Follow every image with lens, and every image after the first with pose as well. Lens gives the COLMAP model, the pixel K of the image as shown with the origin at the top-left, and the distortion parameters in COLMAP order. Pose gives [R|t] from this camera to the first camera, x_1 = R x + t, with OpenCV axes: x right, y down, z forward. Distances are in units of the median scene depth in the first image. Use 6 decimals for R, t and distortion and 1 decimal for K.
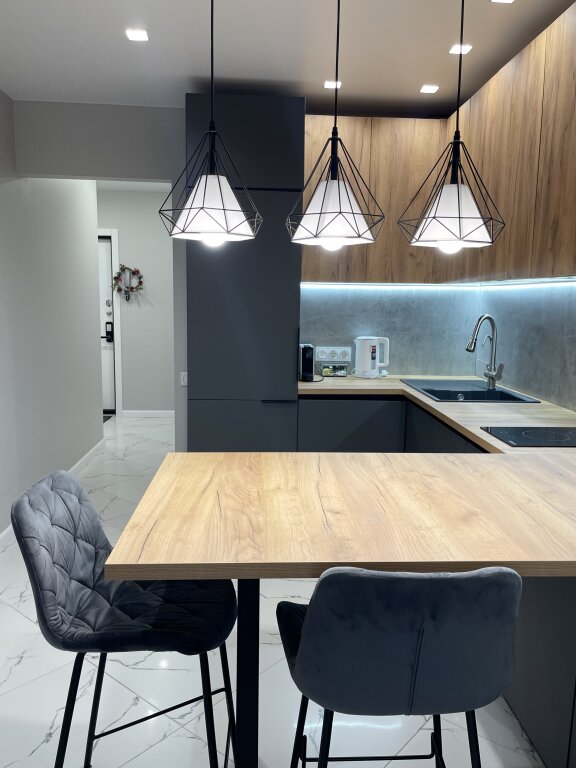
lens RADIAL K [[606.1, 0, 288.0], [0, 606.1, 384.0], [0, 0, 1]] dist [0.074771, -0.107457]
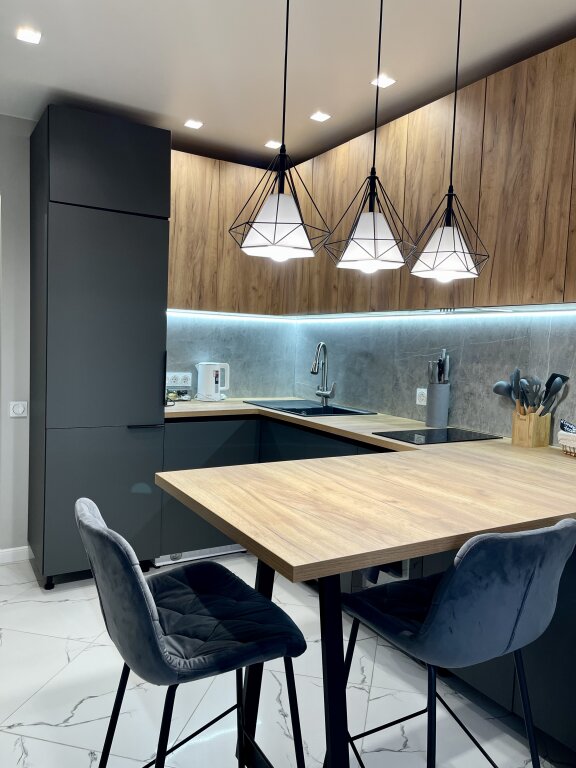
lens RADIAL K [[576.9, 0, 286.9], [0, 576.9, 389.2], [0, 0, 1]] dist [0.070898, -0.103977]
pose [[0.885685, -0.021841, 0.463773, -0.259296], [0.044173, 0.998326, -0.037345, 0.014796], [-0.462181, 0.053562, 0.885166, 0.054734]]
